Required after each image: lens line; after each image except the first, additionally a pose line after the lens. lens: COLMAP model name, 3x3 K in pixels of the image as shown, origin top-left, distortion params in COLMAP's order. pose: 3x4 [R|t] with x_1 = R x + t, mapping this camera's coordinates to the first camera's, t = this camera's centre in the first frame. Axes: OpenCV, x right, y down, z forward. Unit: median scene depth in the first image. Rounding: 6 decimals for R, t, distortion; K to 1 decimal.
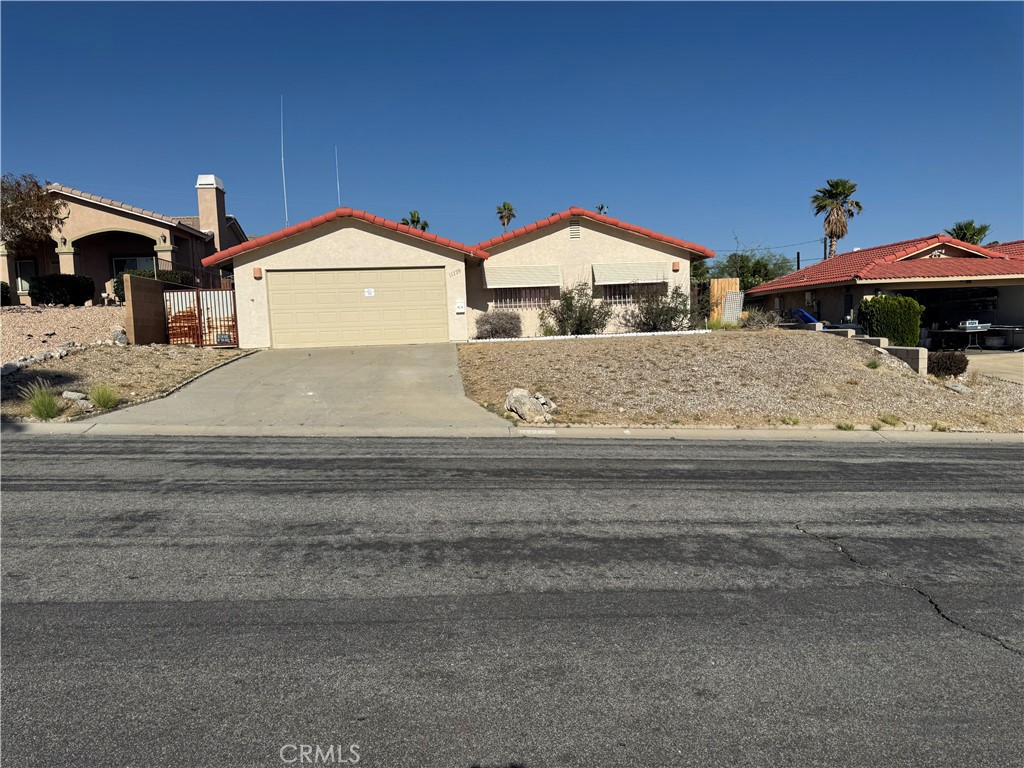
lens RADIAL K [[713.6, 0, 512.0], [0, 713.6, 384.0], [0, 0, 1]] dist [-0.005037, -0.003741]
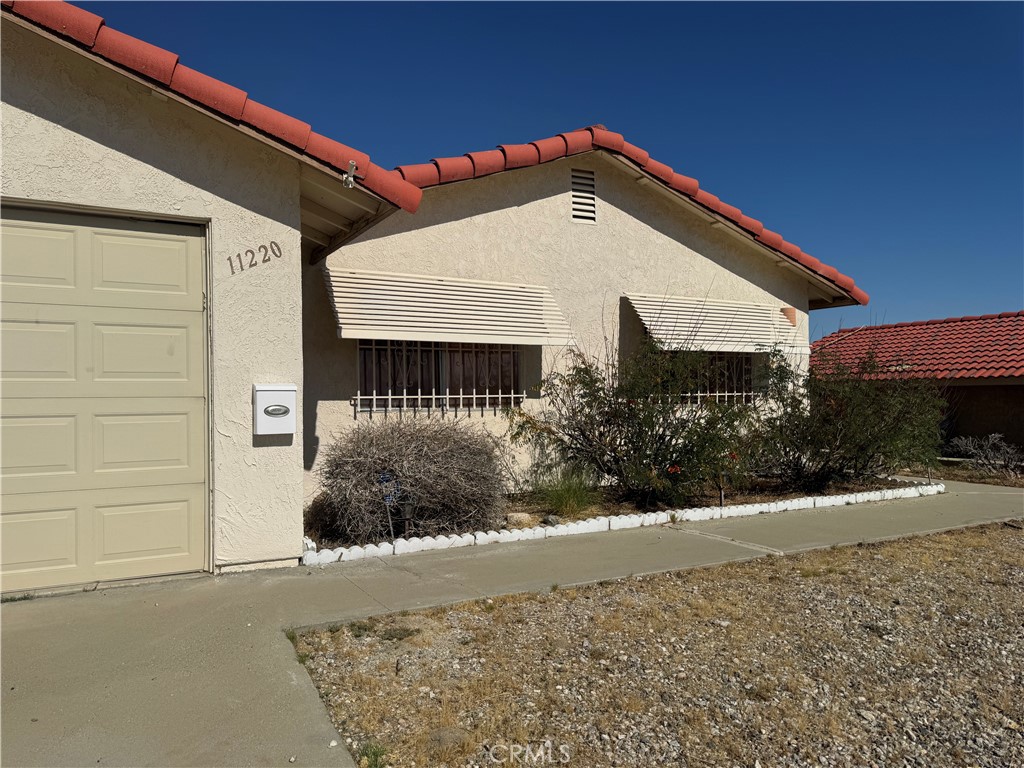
lens RADIAL K [[716.7, 0, 573.7], [0, 716.7, 385.1], [0, 0, 1]] dist [-0.000058, 0.000066]
pose [[0.888188, 0.036708, 0.458011, -0.092939], [0.005314, 0.995916, -0.090125, -0.096439], [-0.459449, 0.082481, 0.884366, 0.761772]]
